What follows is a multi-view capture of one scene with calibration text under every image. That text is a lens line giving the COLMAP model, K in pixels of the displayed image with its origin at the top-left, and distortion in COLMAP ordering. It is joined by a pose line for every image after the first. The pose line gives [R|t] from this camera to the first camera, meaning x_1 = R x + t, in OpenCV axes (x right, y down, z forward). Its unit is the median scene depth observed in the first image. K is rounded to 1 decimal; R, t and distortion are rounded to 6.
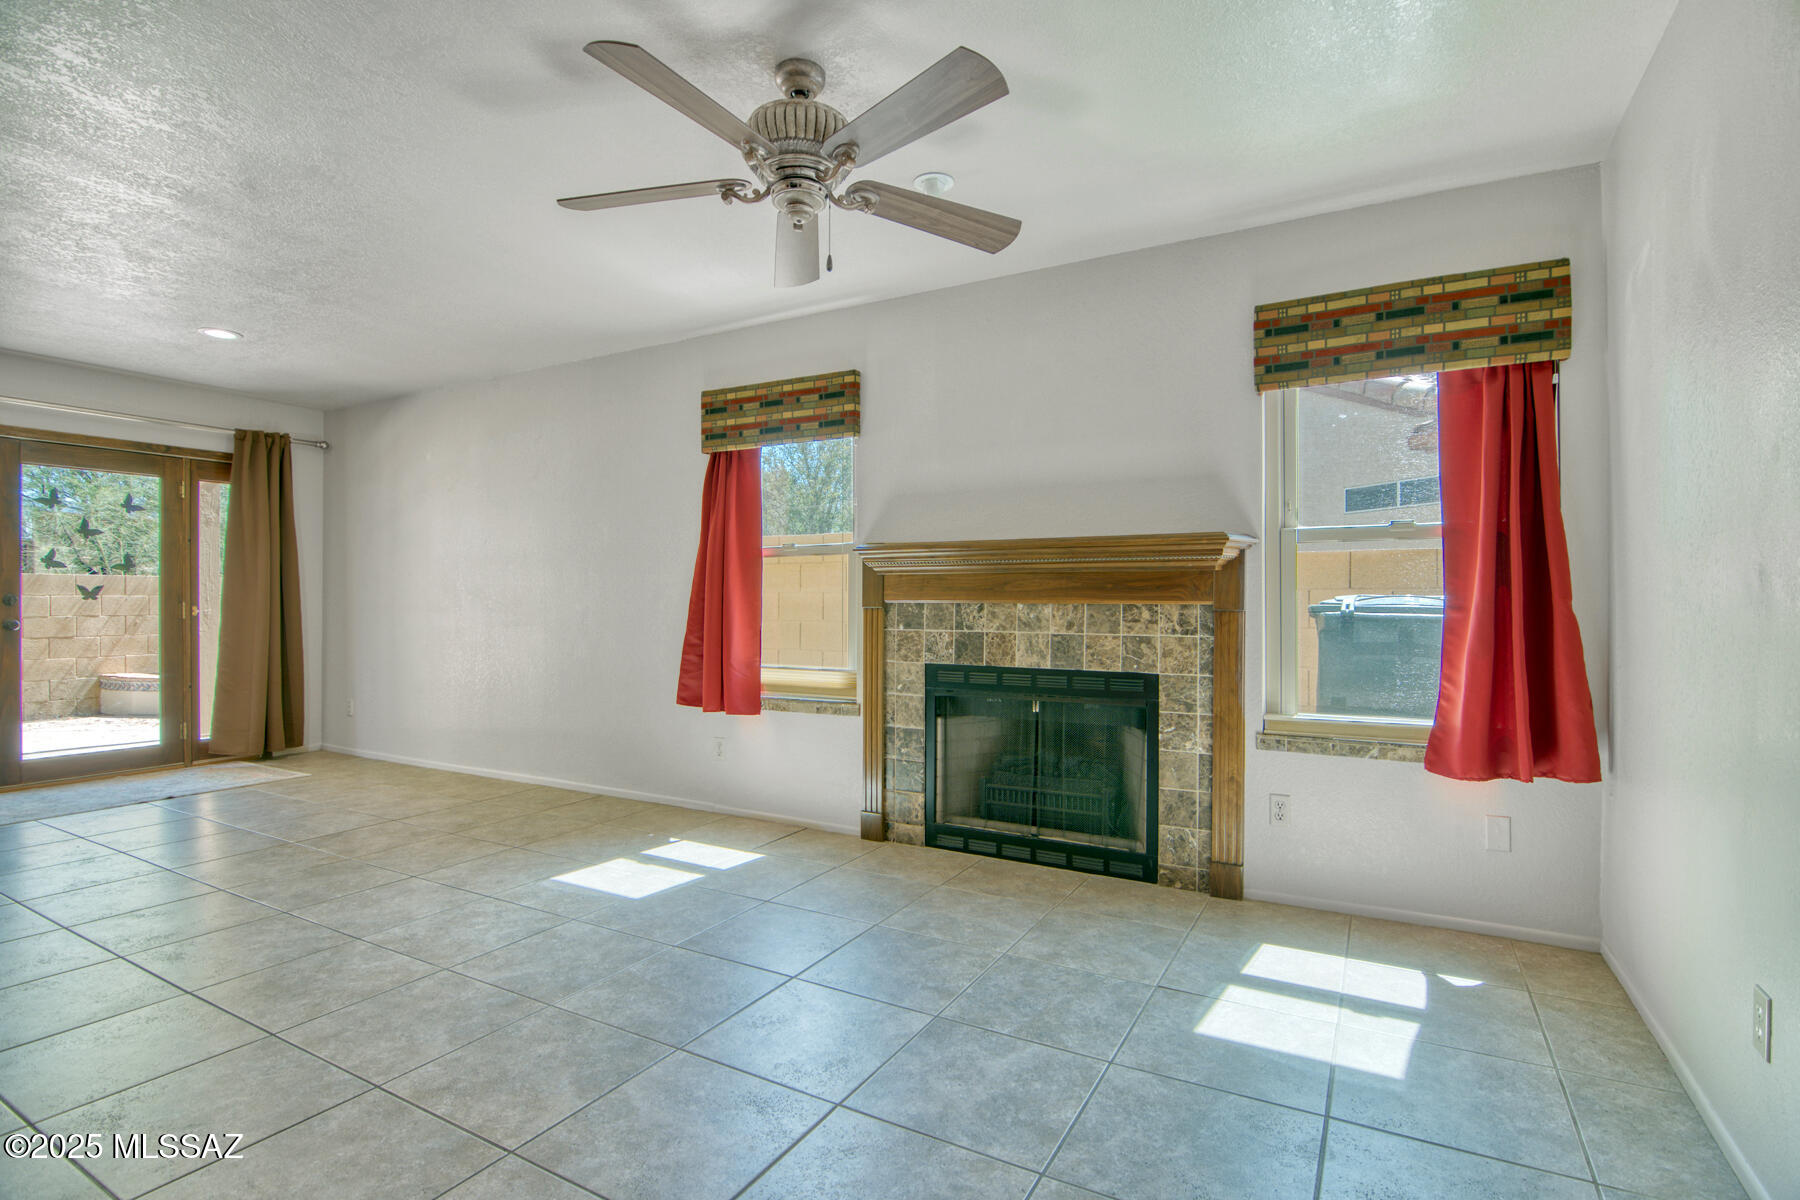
lens RADIAL K [[868.0, 0, 903.6], [0, 868.0, 600.2], [0, 0, 1]] dist [-0.005795, -0.008409]
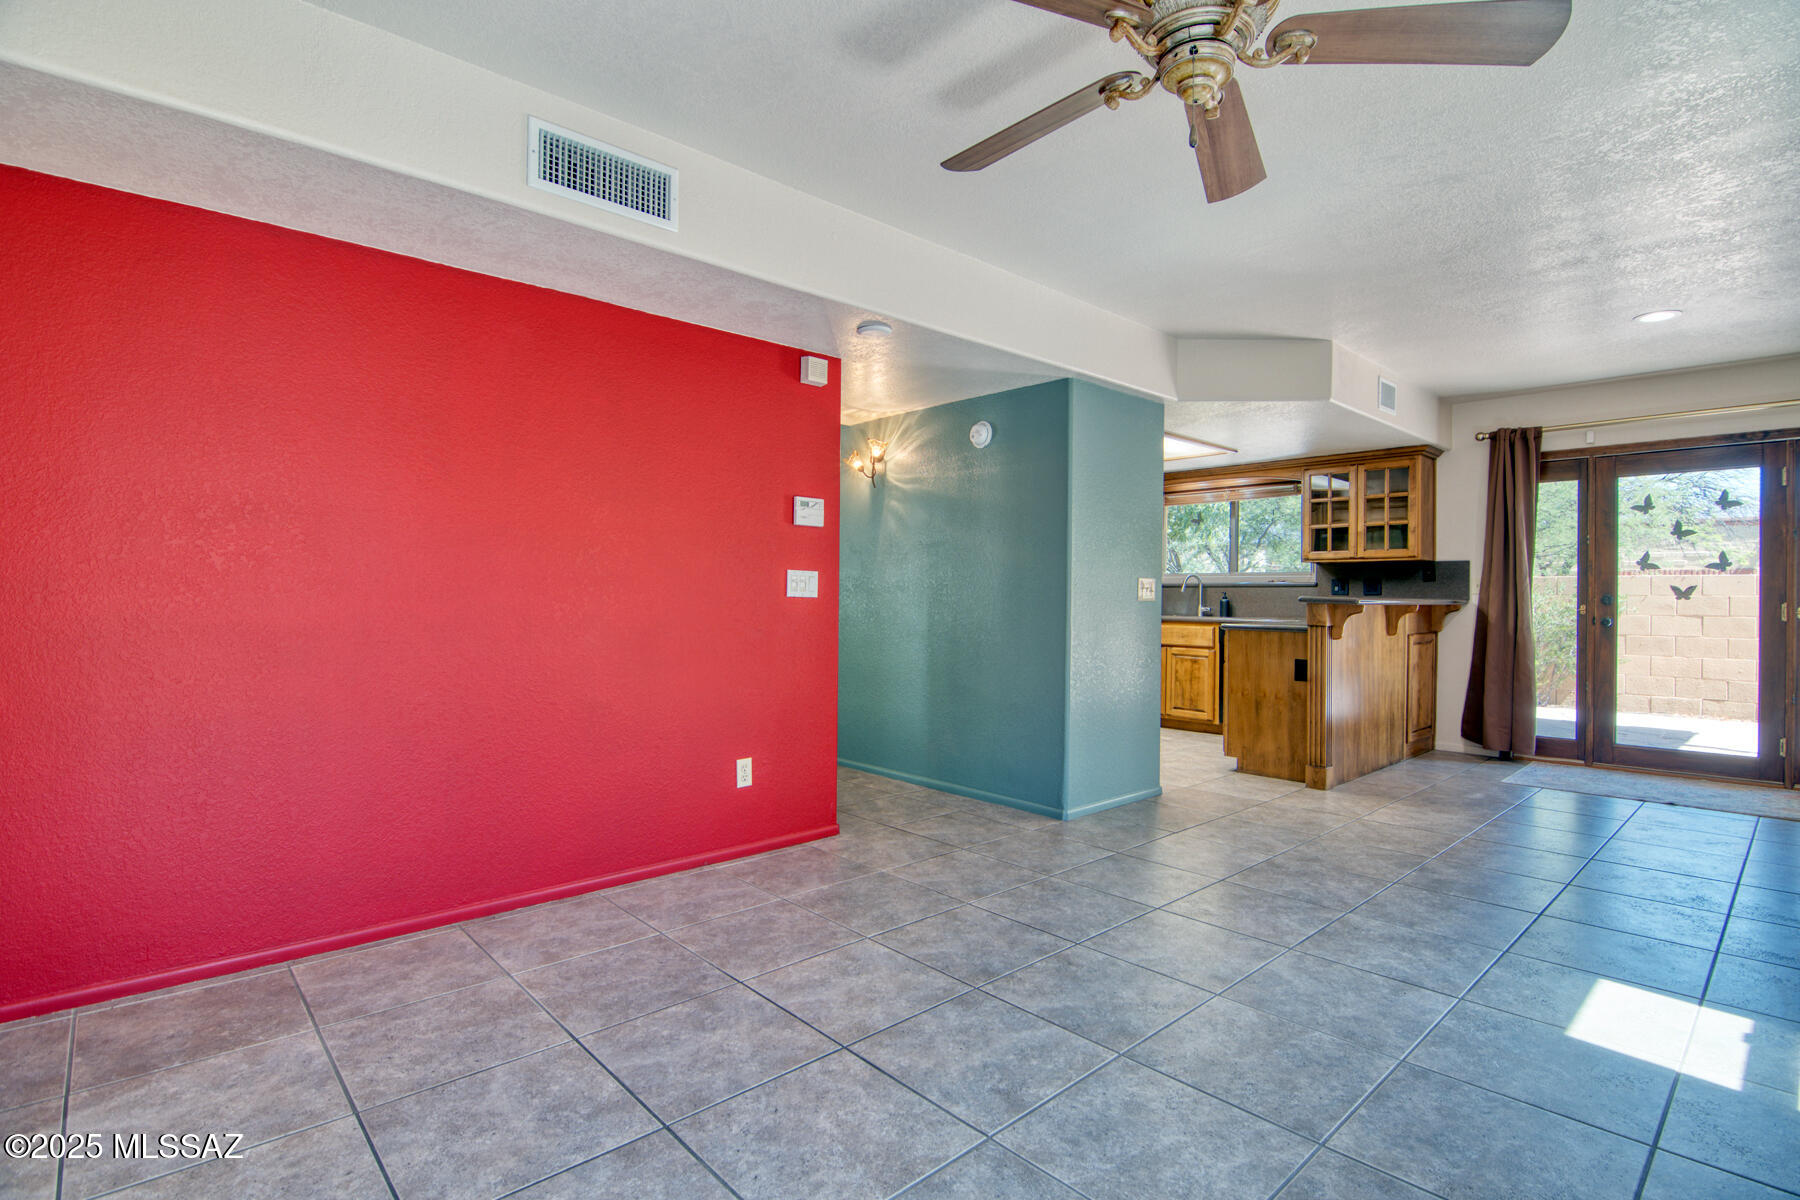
lens RADIAL K [[868.0, 0, 903.6], [0, 868.0, 600.2], [0, 0, 1]] dist [-0.005795, -0.008409]
pose [[-0.309799, -0.000416, -0.950802, 0.510165], [-0.007868, 0.999967, 0.002126, 0.008455], [0.950770, 0.008140, -0.309792, 0.742298]]
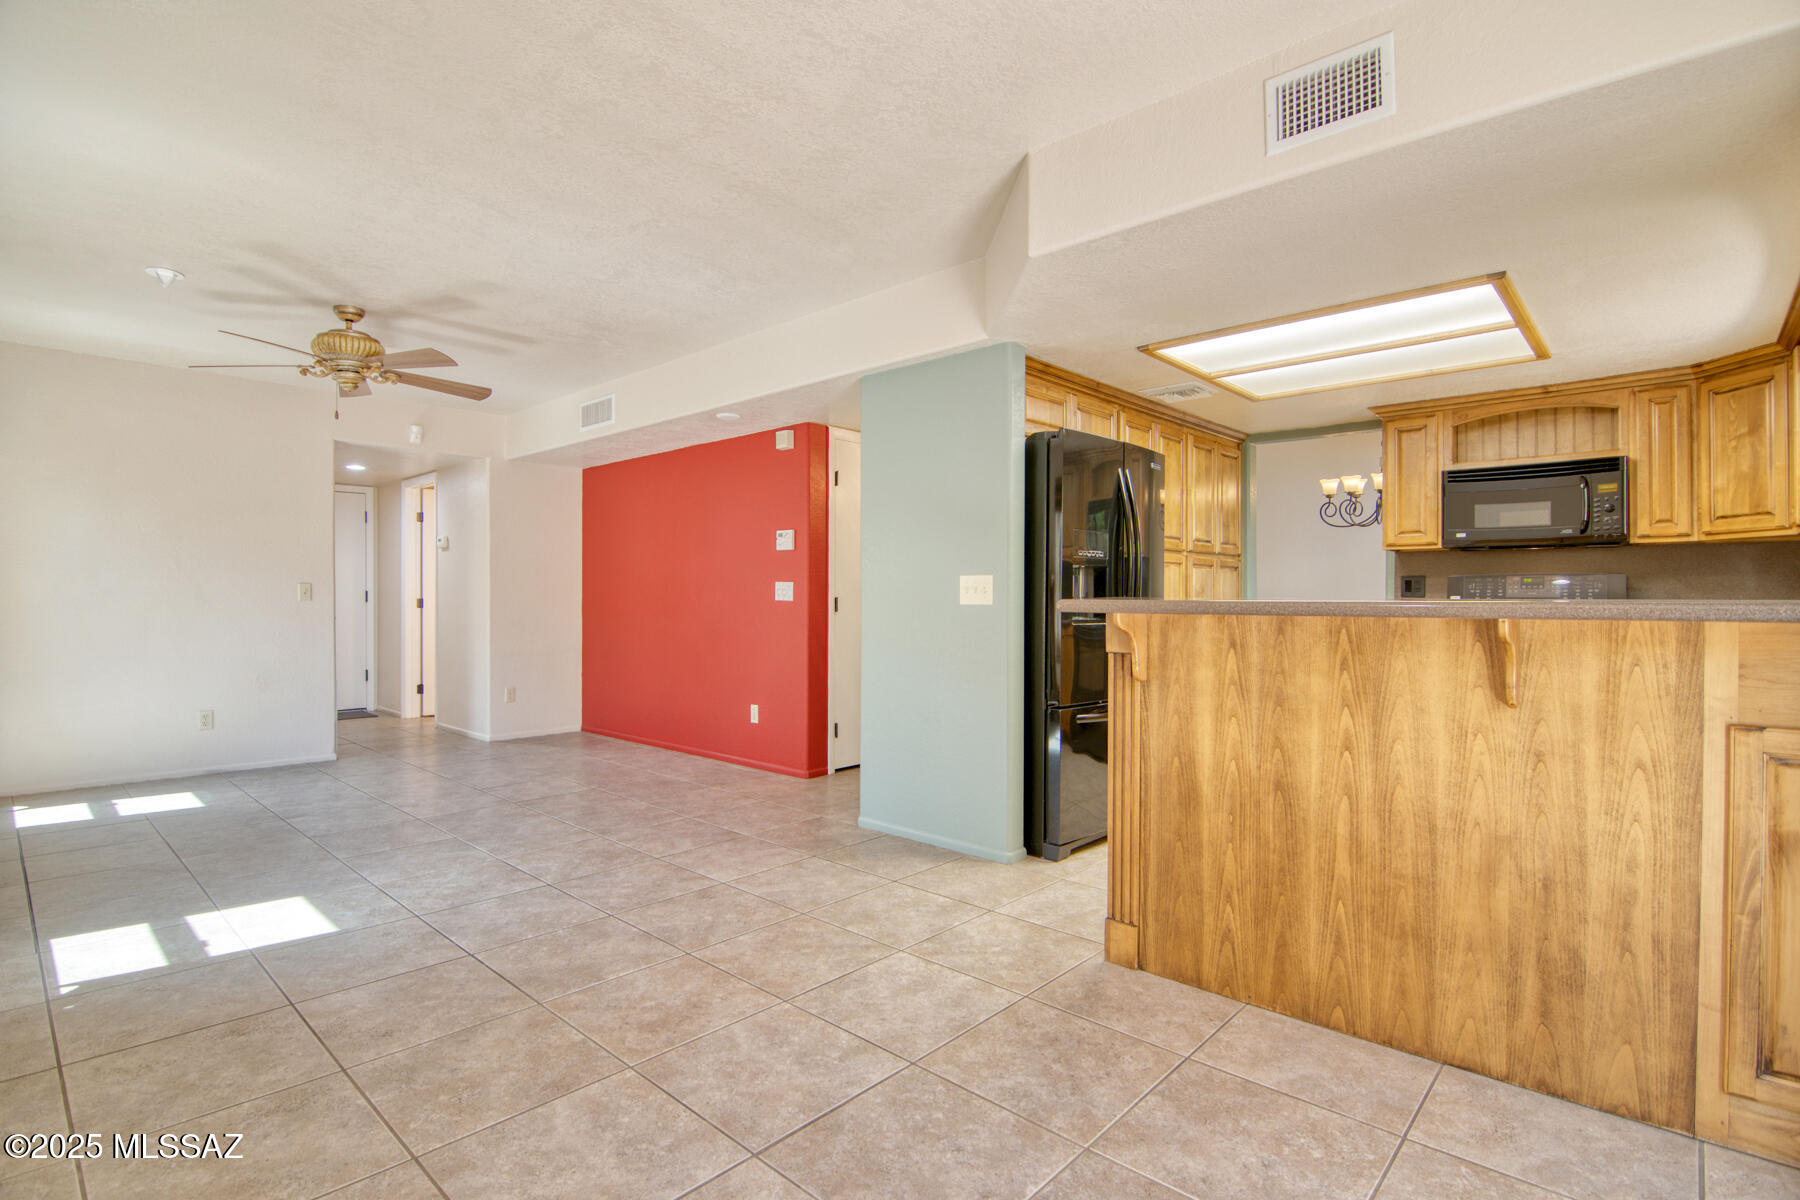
lens RADIAL K [[864.6, 0, 900.0], [0, 864.6, 600.0], [0, 0, 1]] dist [-0.010327, -0.009154]
pose [[-0.973533, -0.005222, 0.228488, -1.256769], [-0.004354, 0.999981, 0.004301, -0.001828], [-0.228506, 0.003192, -0.973537, 1.873493]]
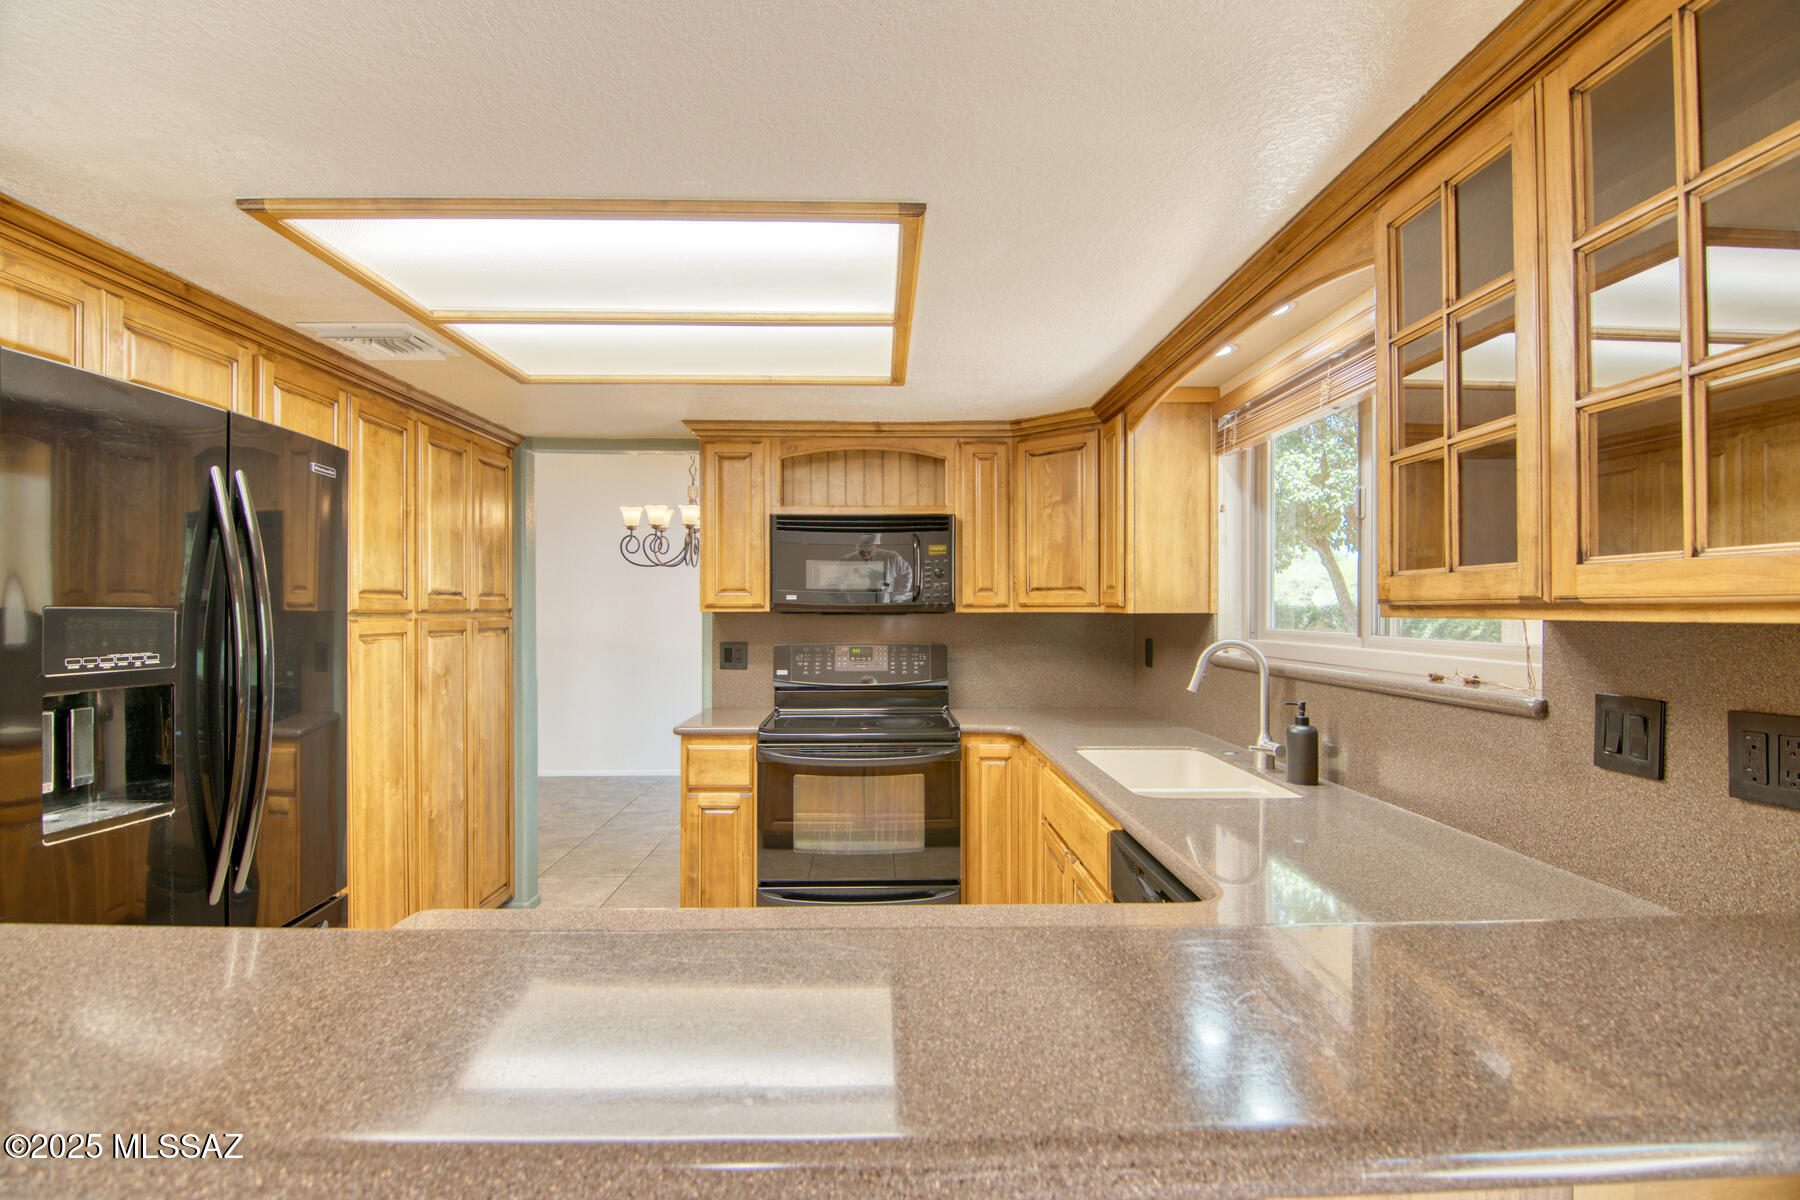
lens RADIAL K [[868.0, 0, 903.6], [0, 868.0, 600.2], [0, 0, 1]] dist [-0.005795, -0.008409]
pose [[-0.857680, -0.006897, -0.514138, -1.381430], [-0.001912, 0.999946, -0.010225, -0.095091], [0.514181, -0.007787, -0.857647, 1.308077]]
